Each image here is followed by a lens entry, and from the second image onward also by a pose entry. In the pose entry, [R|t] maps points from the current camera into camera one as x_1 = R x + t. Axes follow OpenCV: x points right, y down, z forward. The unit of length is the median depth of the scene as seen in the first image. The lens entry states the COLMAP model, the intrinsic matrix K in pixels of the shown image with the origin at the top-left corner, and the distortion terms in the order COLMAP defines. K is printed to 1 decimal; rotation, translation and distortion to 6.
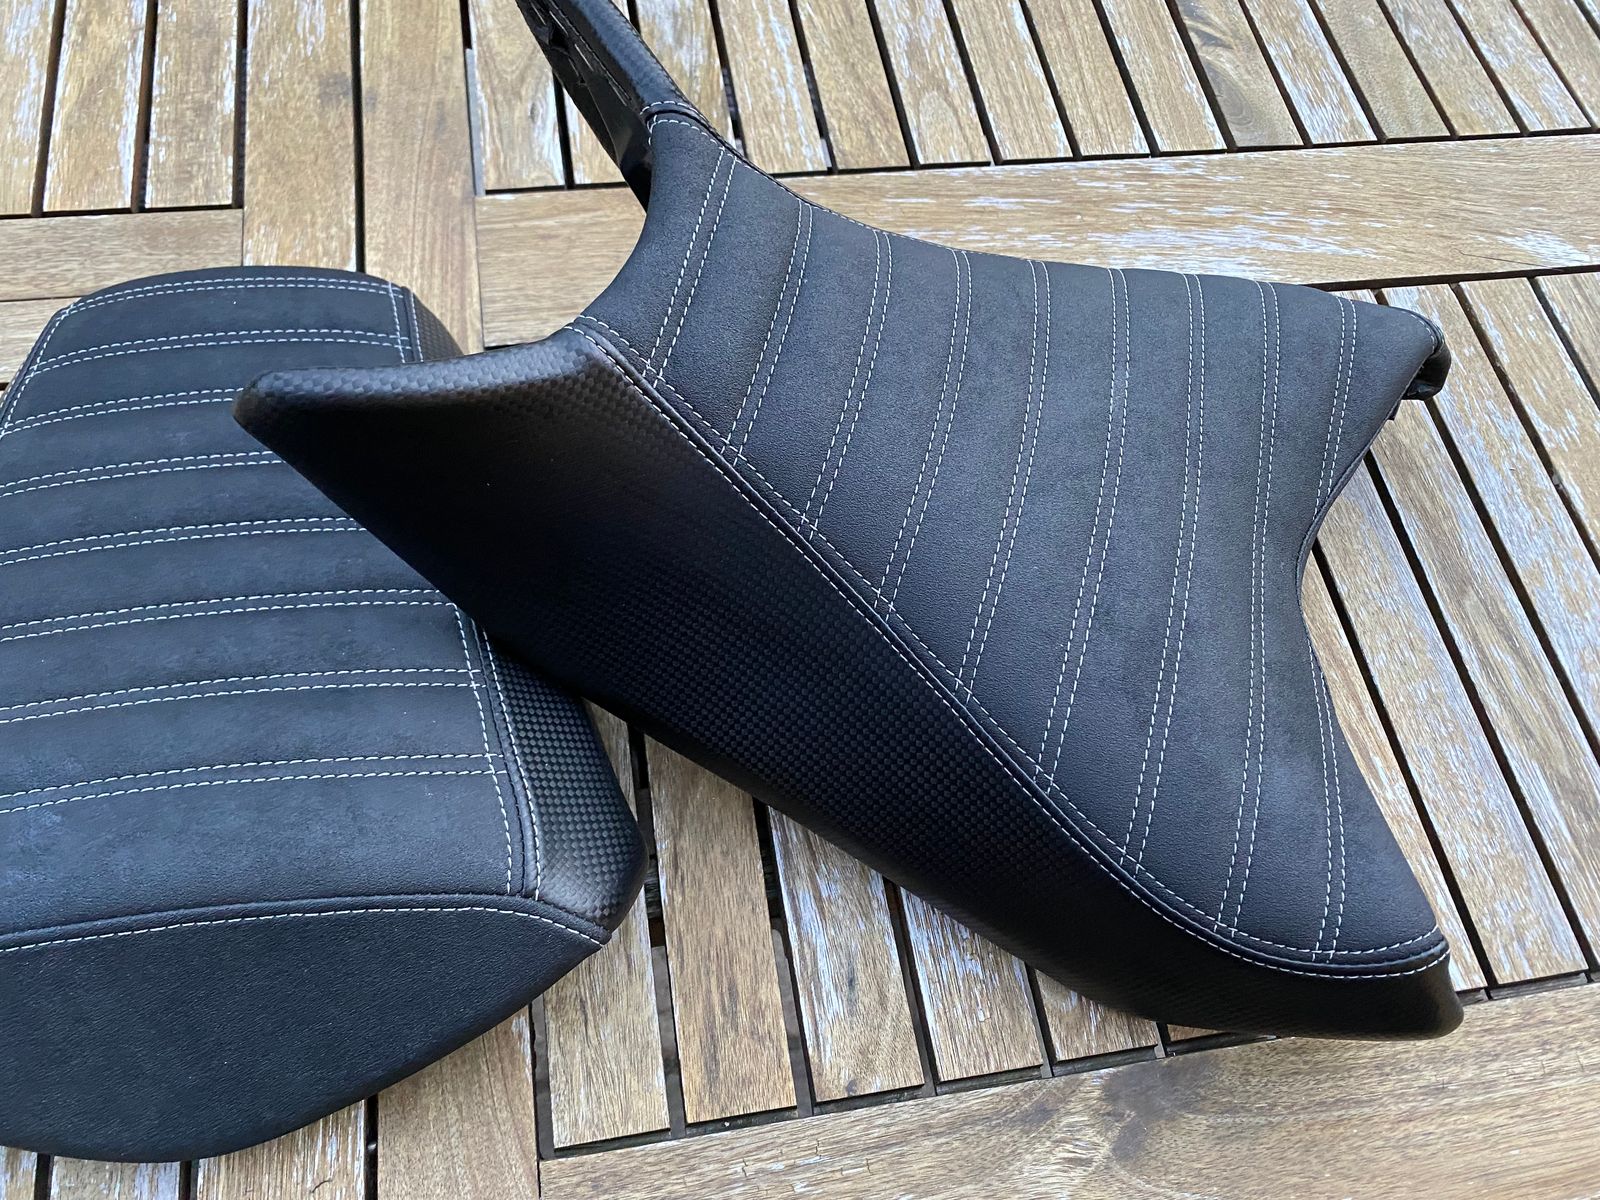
lens RADIAL K [[1222.3, 0, 789.6], [0, 1222.3, 601.9], [0, 0, 1]] dist [-0.005076, 0.009892]
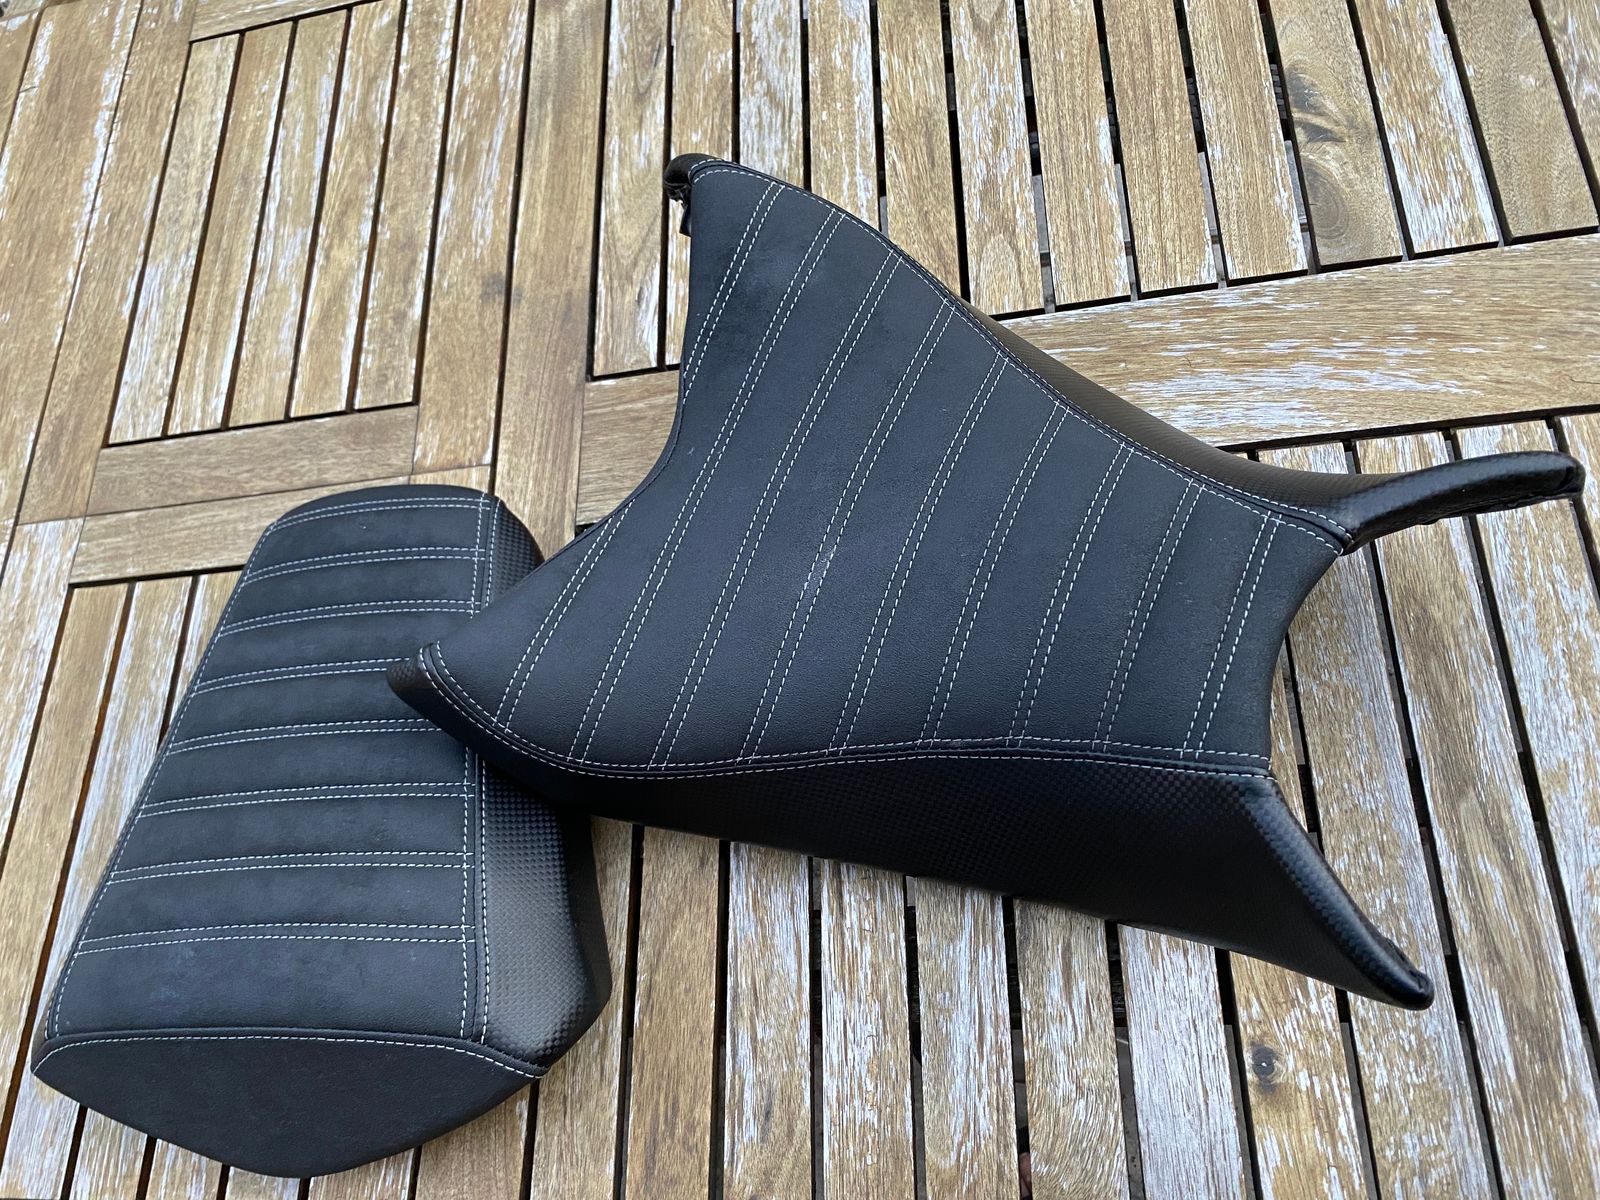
lens RADIAL K [[1222.3, 0, 789.6], [0, 1222.3, 601.9], [0, 0, 1]] dist [-0.005076, 0.009892]
pose [[0.932296, 0.024433, -0.360871, 0.359897], [0.010408, 0.995491, 0.094288, -0.225077], [0.361547, -0.091660, 0.927837, -0.054832]]
